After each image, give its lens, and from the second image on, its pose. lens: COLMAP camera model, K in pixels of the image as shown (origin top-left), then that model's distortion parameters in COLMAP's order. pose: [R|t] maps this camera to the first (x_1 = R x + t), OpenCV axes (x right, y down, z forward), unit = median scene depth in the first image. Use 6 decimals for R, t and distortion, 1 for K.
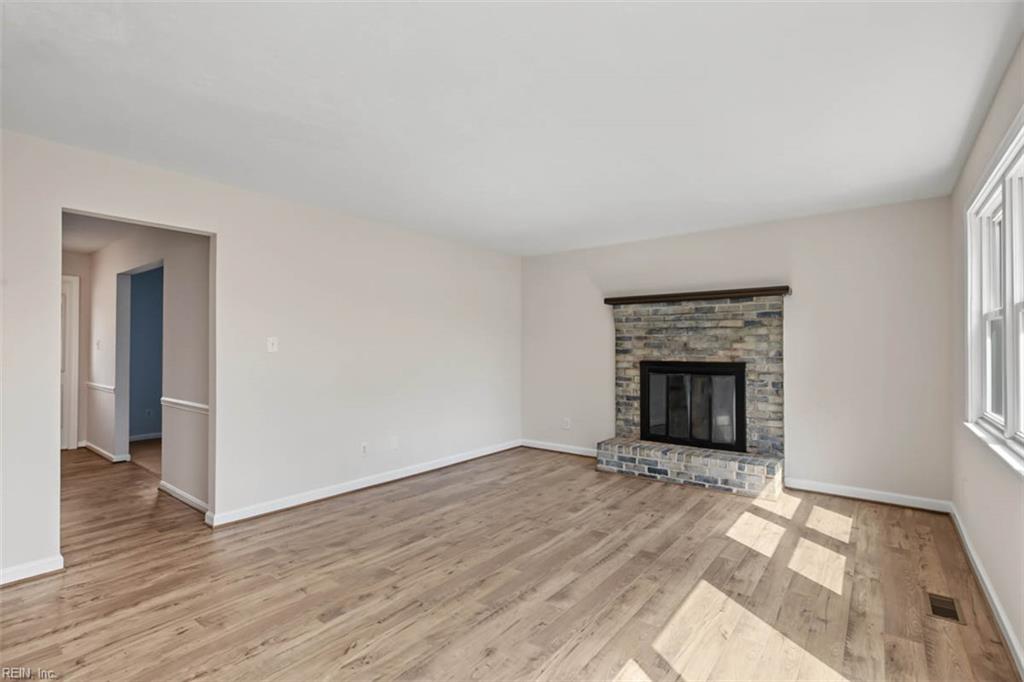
lens RADIAL K [[471.1, 0, 514.0], [0, 471.1, 344.0], [0, 0, 1]] dist [0.000141, 0.000461]
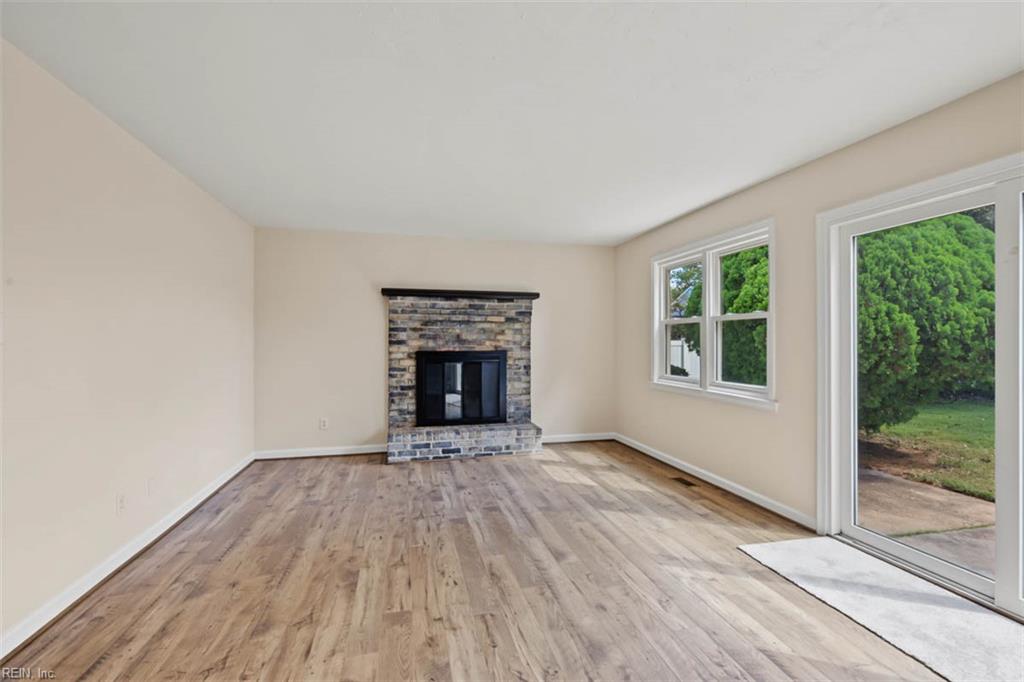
lens RADIAL K [[471.1, 0, 514.0], [0, 471.1, 344.0], [0, 0, 1]] dist [0.000141, 0.000461]
pose [[0.613162, -0.006076, 0.789934, -0.487328], [-0.008426, 0.999863, 0.014231, 0.003312], [-0.789912, -0.015382, 0.613027, 0.219331]]
